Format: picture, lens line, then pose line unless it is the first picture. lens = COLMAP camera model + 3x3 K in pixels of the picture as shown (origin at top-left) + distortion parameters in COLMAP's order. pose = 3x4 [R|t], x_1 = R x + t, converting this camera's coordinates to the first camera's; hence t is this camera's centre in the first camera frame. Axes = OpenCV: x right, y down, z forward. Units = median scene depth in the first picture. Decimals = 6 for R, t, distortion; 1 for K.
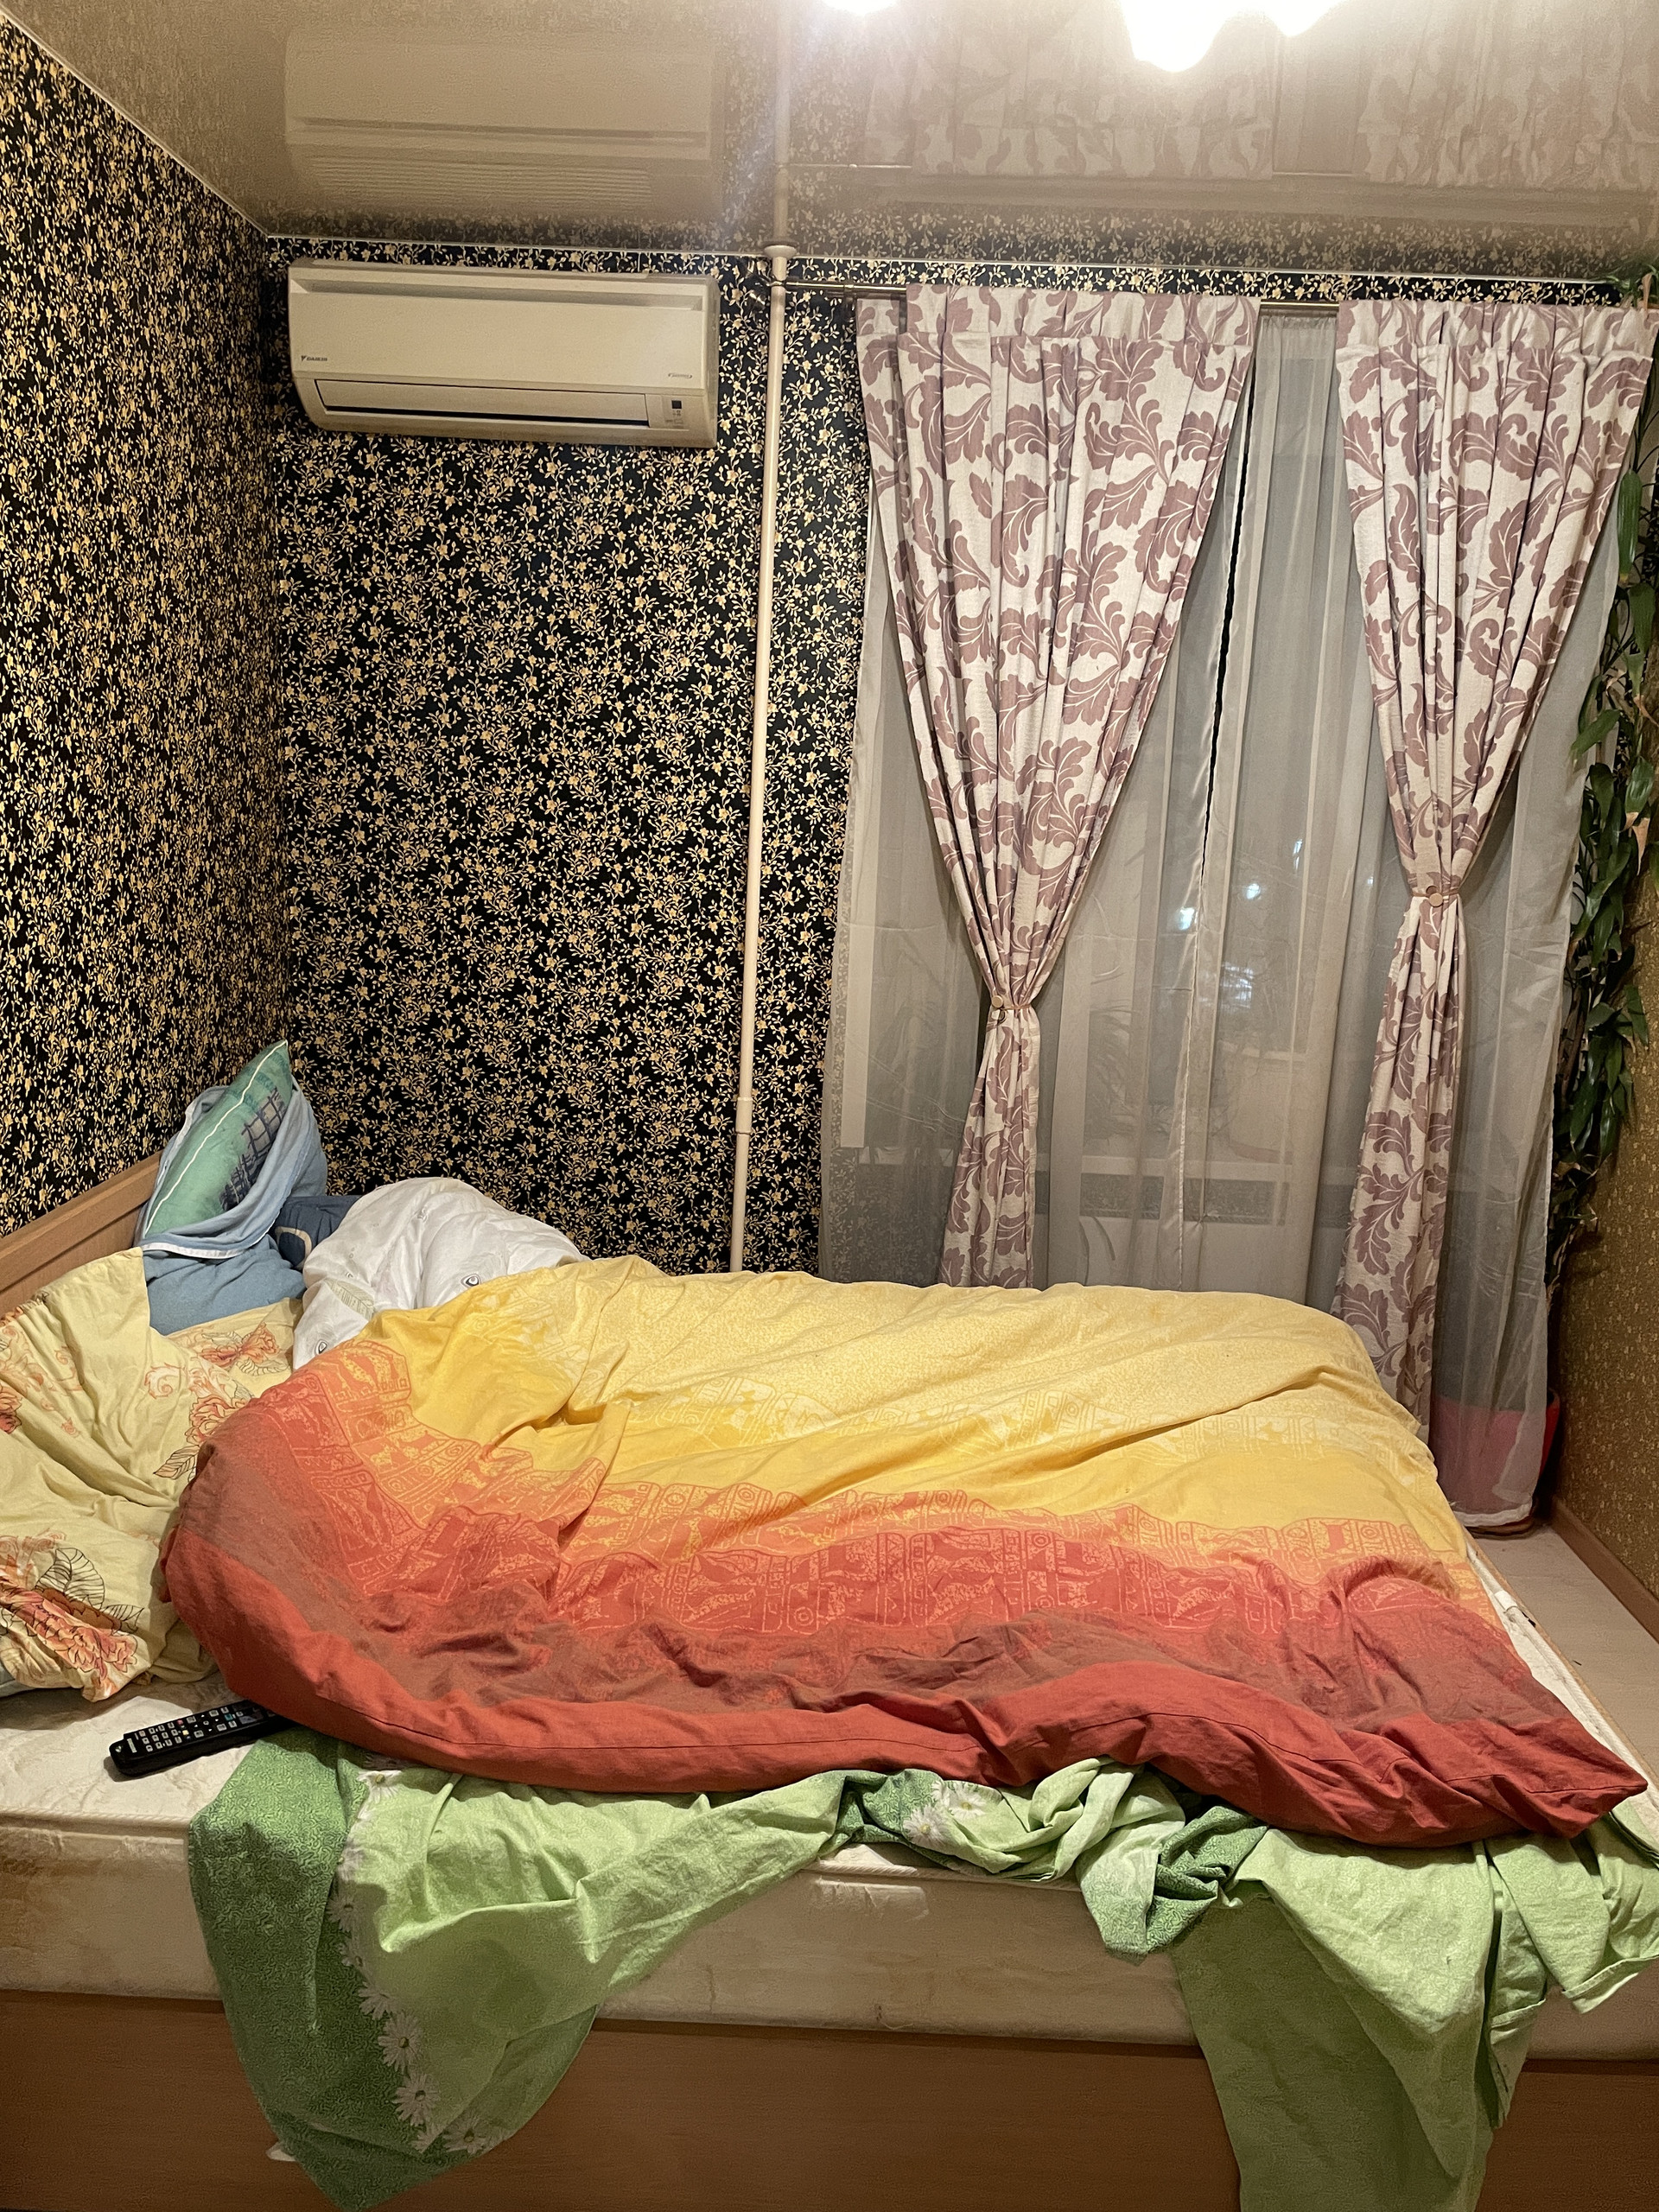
lens RADIAL K [[1670.4, 0, 848.8], [0, 1670.4, 1098.0], [0, 0, 1]] dist [0.089268, -0.117223]
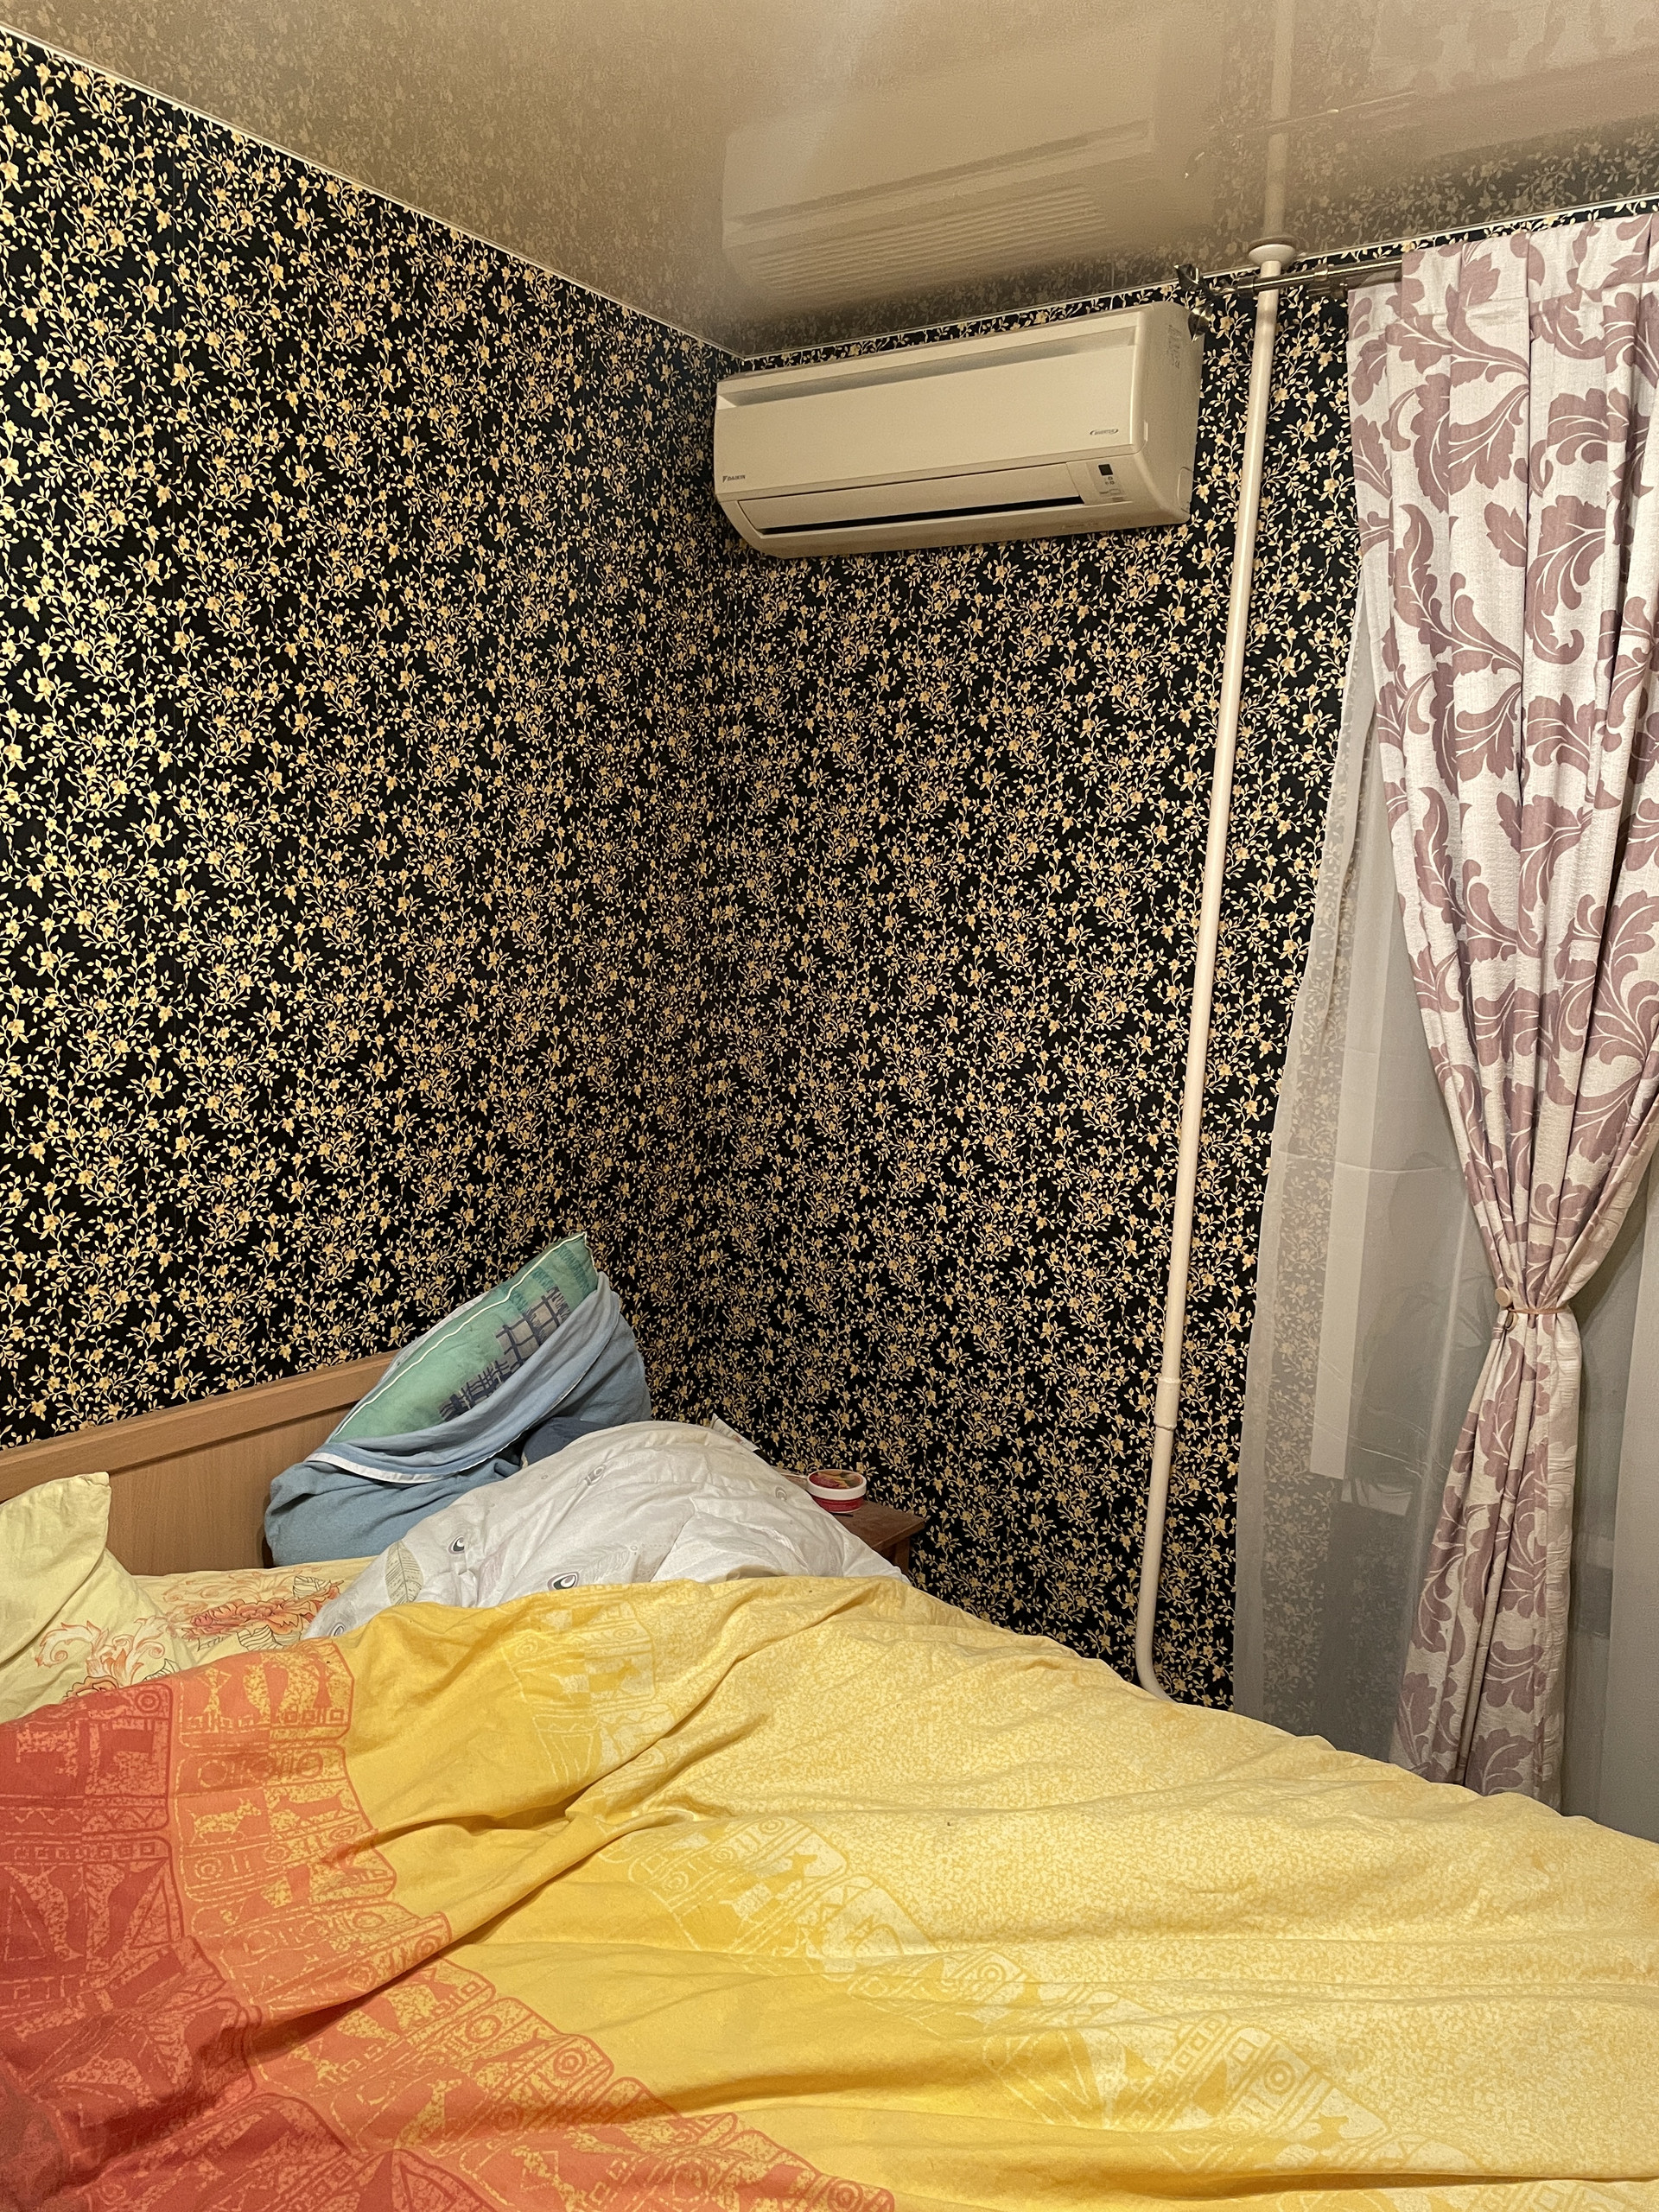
lens RADIAL K [[1670.4, 0, 891.6], [0, 1670.4, 1067.4], [0, 0, 1]] dist [0.089268, -0.117223]
pose [[0.833927, 0.059538, -0.548654, 0.253723], [-0.127279, 0.988111, -0.086232, -0.061836], [0.536997, 0.141743, 0.831591, 0.345358]]
